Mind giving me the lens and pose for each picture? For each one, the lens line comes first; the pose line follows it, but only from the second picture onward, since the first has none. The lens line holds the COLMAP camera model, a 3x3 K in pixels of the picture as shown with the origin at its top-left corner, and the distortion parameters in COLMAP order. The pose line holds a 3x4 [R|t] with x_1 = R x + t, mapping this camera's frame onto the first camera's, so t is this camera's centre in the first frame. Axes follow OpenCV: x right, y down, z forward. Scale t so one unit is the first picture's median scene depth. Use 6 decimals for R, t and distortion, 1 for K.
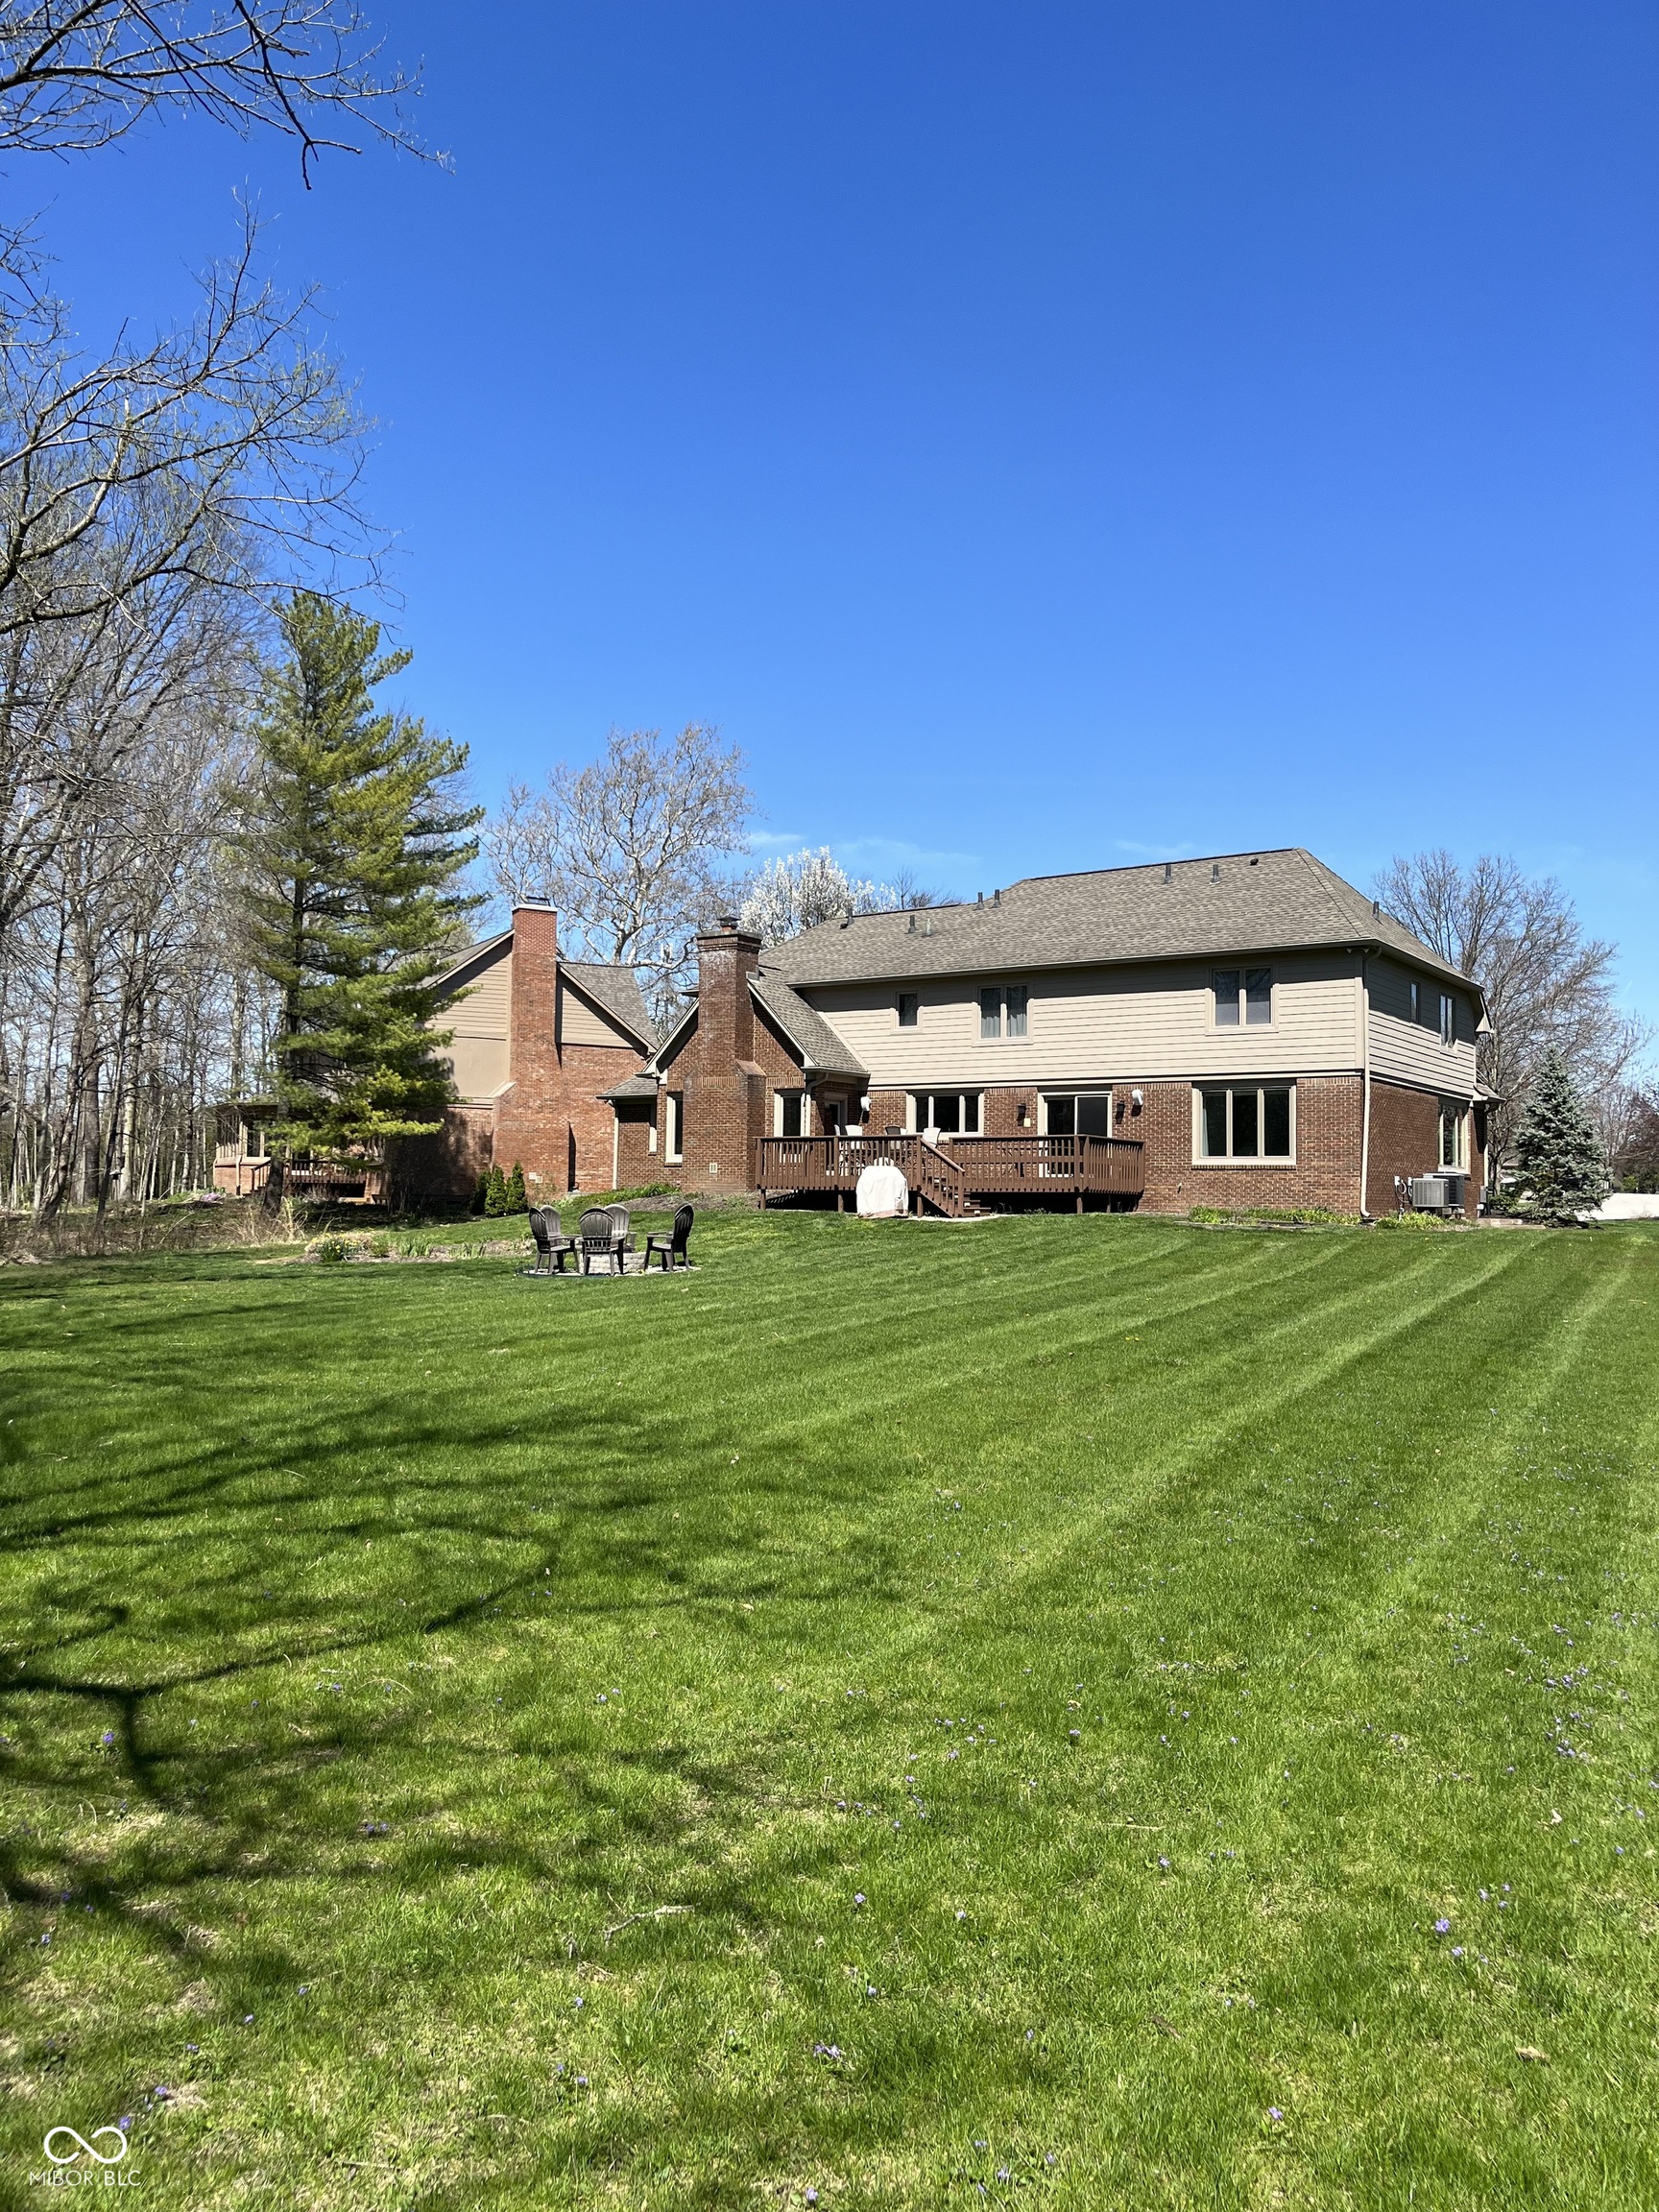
lens RADIAL K [[1667.2, 0, 827.6], [0, 1667.2, 1109.5], [0, 0, 1]] dist [0.036080, 0.001997]
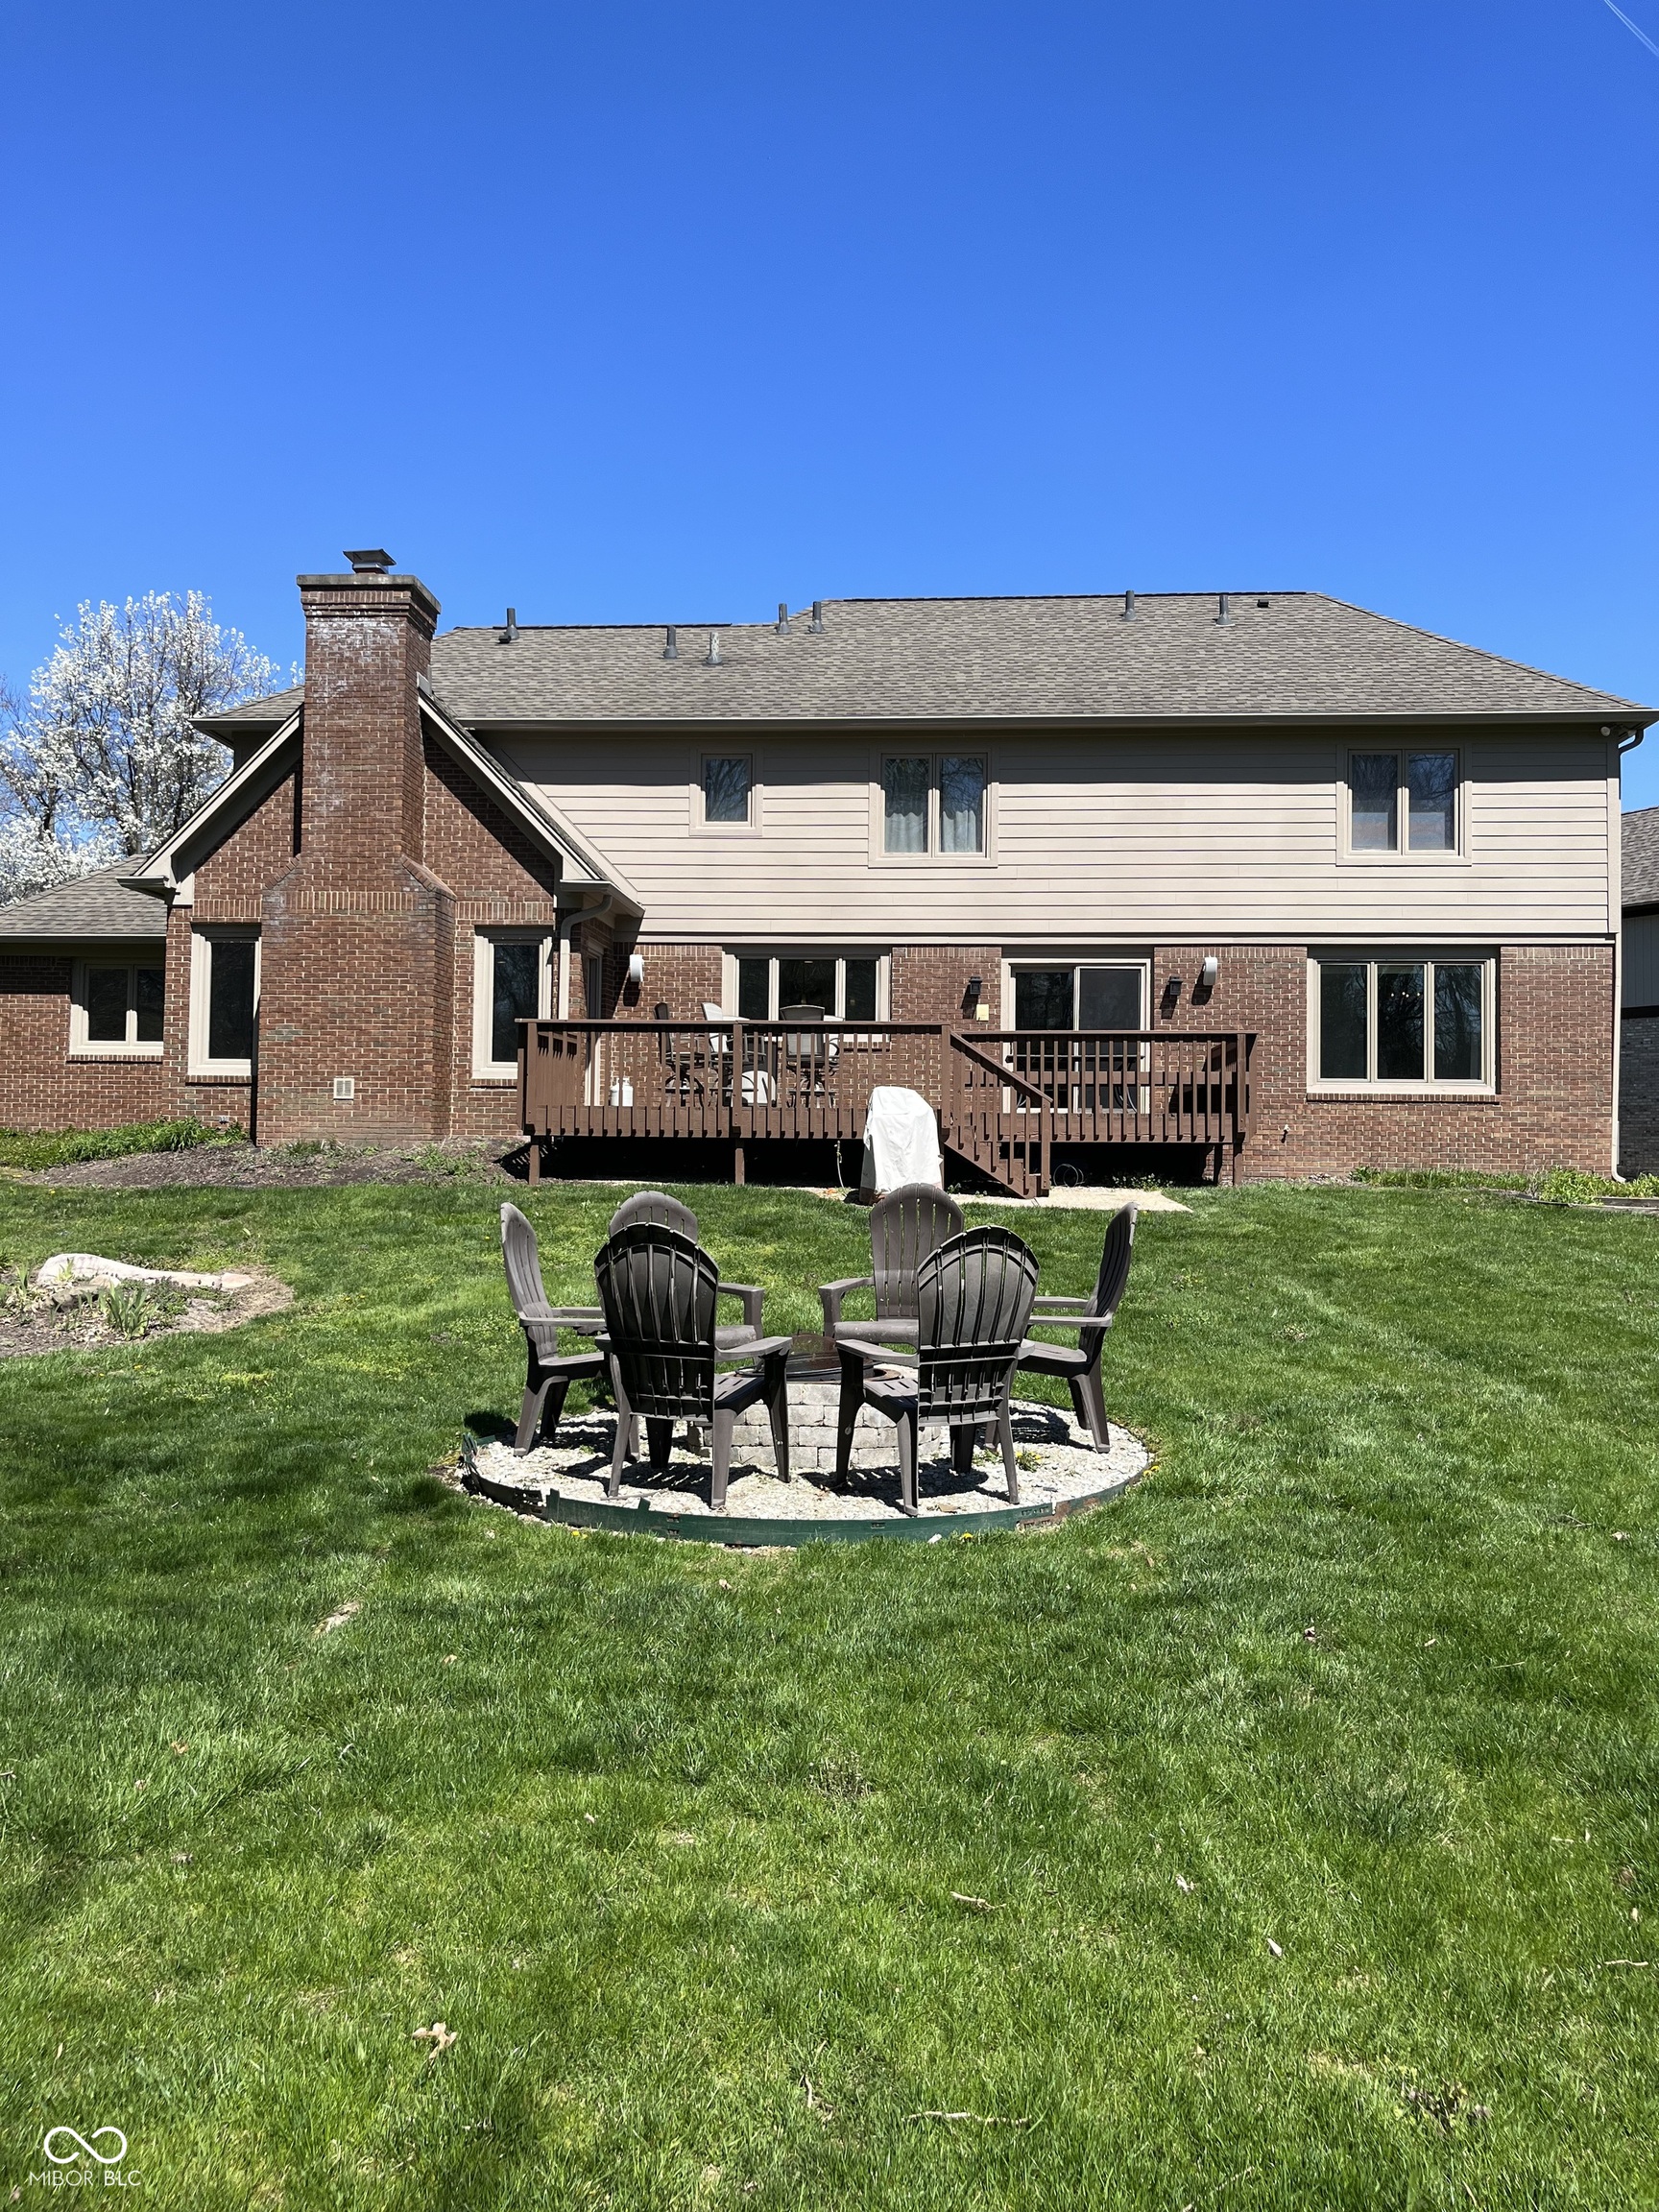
lens RADIAL K [[1667.2, 0, 832.5], [0, 1667.2, 1103.0], [0, 0, 1]] dist [0.036080, 0.001997]
pose [[0.862383, 0.010735, 0.506142, -0.195347], [-0.027112, 0.999320, 0.024999, 0.025029], [-0.505530, -0.035281, 0.862088, 0.558533]]
